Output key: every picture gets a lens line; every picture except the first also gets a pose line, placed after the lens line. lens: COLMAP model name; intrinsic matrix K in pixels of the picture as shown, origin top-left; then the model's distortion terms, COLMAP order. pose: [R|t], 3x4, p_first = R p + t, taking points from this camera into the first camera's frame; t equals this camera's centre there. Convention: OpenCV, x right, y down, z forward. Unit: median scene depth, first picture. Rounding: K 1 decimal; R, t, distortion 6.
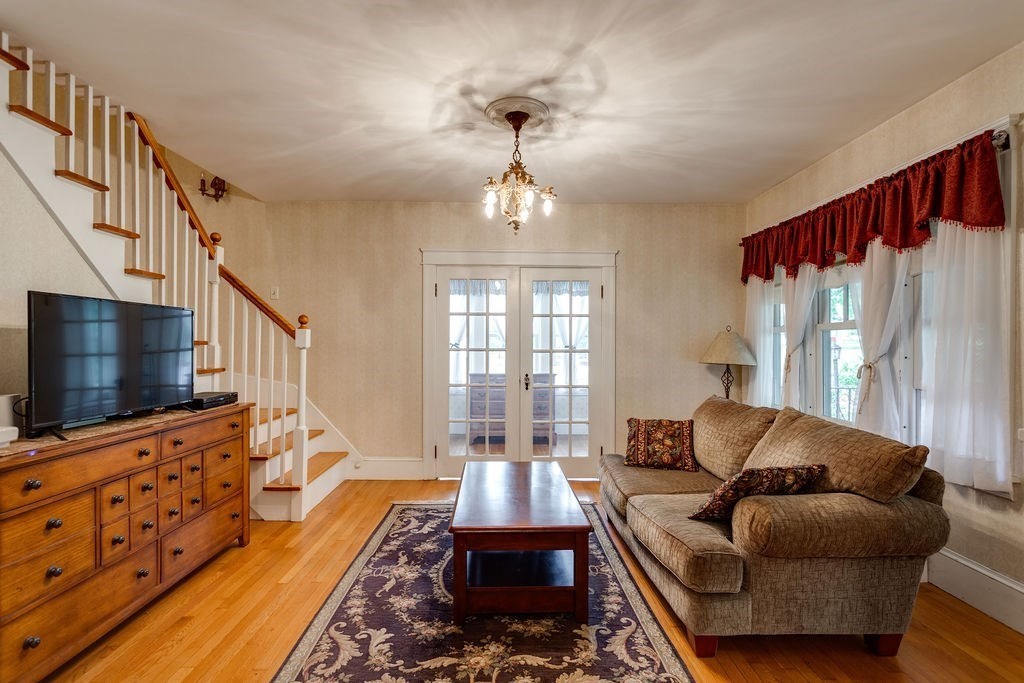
lens RADIAL K [[479.9, 0, 513.3], [0, 479.9, 344.4], [0, 0, 1]] dist [0.001230, 0.000490]
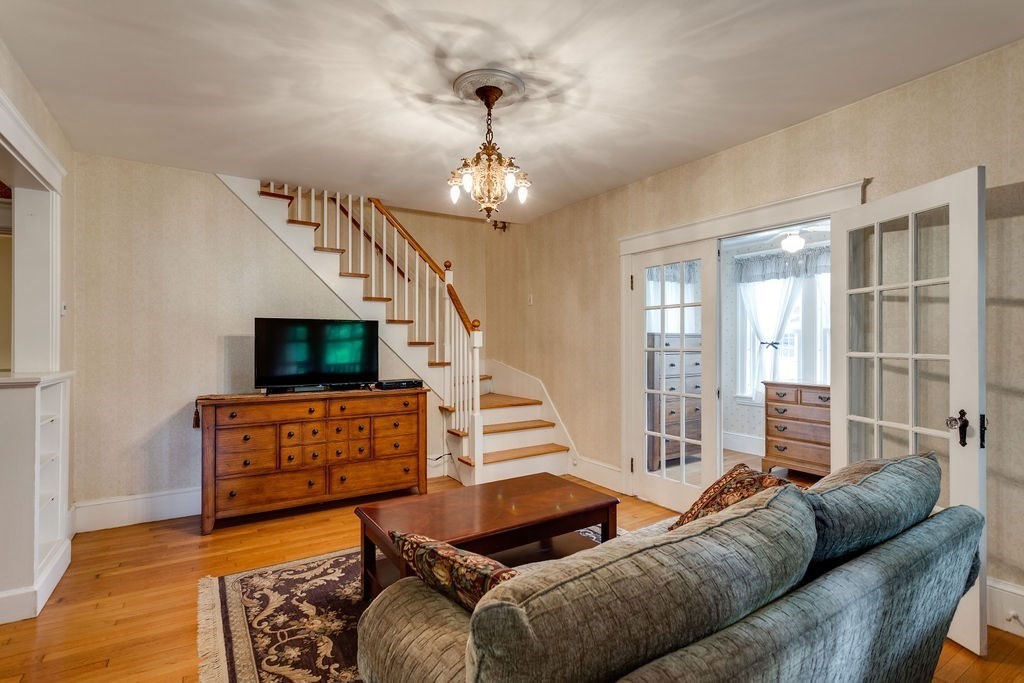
lens RADIAL K [[492.6, 0, 512.0], [0, 492.6, 341.5], [0, 0, 1]] dist [-0.000191, 0.000042]
pose [[0.520833, -0.006891, -0.853631, 0.745074], [0.003307, 0.999976, -0.006055, 0.000282], [0.853652, 0.000331, 0.520844, 0.504006]]
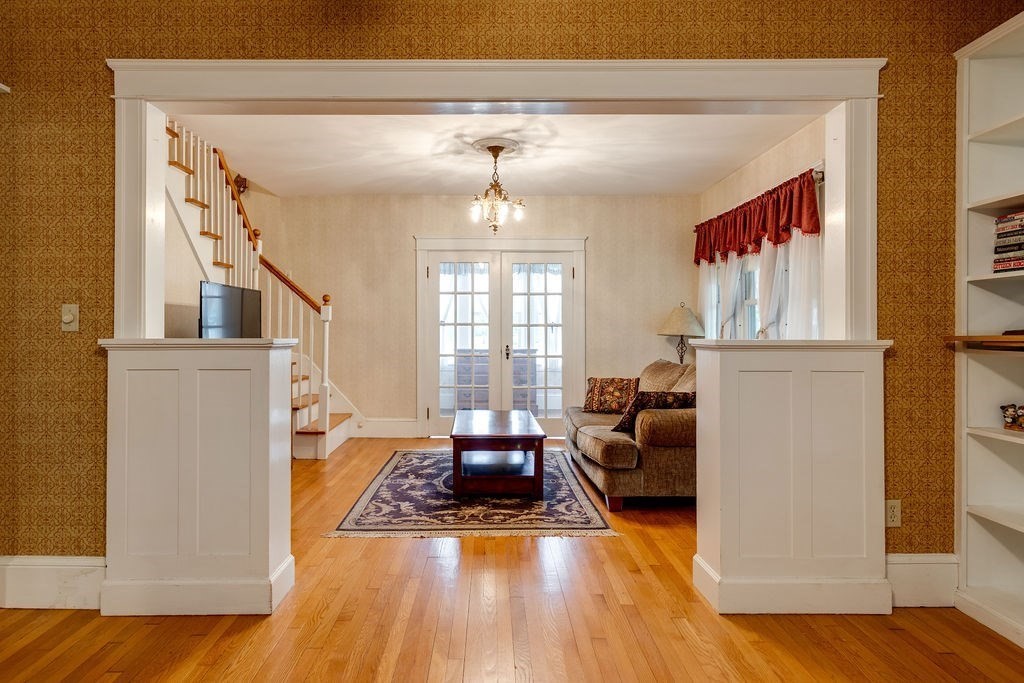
lens RADIAL K [[591.4, 0, 492.3], [0, 591.4, 328.4], [0, 0, 1]] dist [-0.000363, -0.000101]
pose [[0.999889, -0.003681, -0.014430, 0.019061], [0.003658, 0.999992, -0.001586, 0.035437], [0.014436, 0.001533, 0.999895, -0.612706]]
